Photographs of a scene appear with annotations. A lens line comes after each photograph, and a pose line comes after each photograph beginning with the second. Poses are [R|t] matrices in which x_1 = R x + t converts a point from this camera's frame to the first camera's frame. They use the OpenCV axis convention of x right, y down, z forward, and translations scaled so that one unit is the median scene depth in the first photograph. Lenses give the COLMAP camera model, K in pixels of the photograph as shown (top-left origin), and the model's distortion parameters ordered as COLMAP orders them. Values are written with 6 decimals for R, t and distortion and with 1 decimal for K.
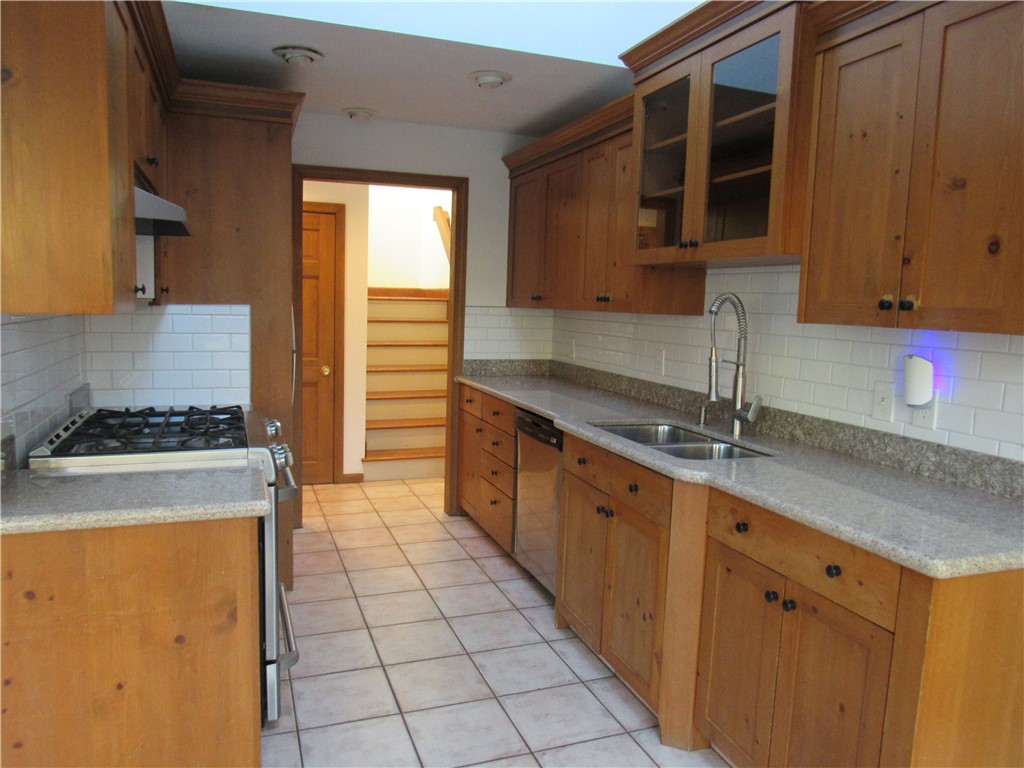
lens RADIAL K [[735.4, 0, 512.0], [0, 735.4, 384.0], [0, 0, 1]] dist [-0.019471, -0.001749]
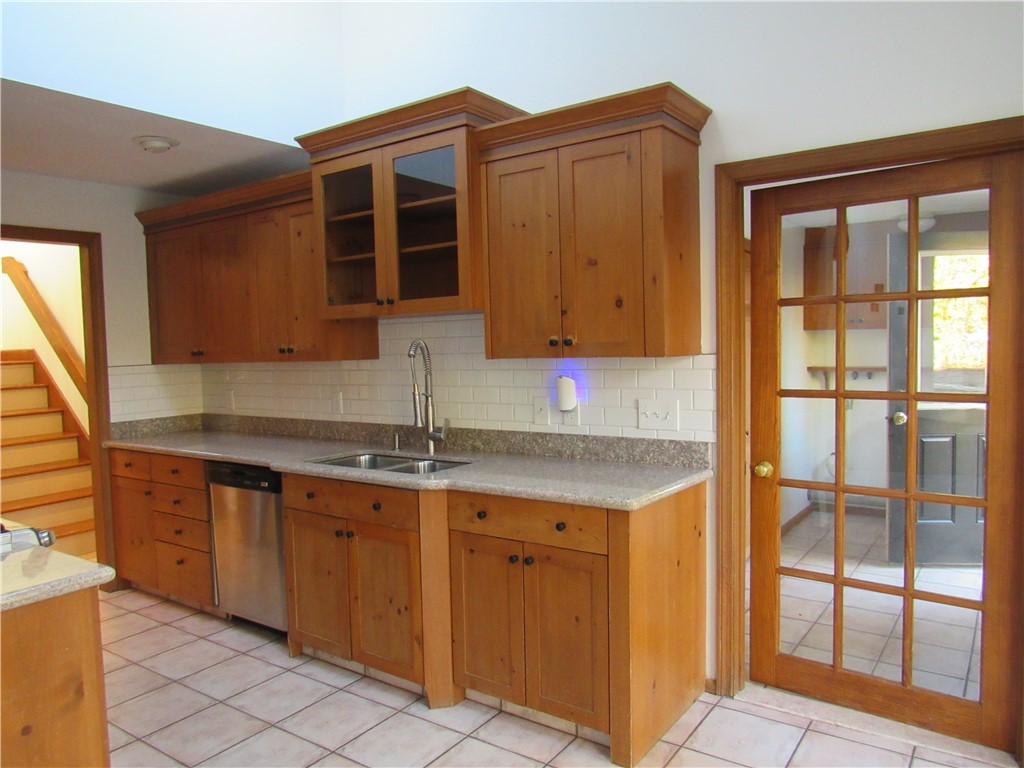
lens RADIAL K [[735.4, 0, 512.0], [0, 735.4, 384.0], [0, 0, 1]] dist [-0.019471, -0.001749]
pose [[0.826159, -0.087081, 0.556667, -0.278285], [0.118340, 0.992765, -0.020328, -0.004742], [-0.550870, 0.082670, 0.830487, -0.119048]]
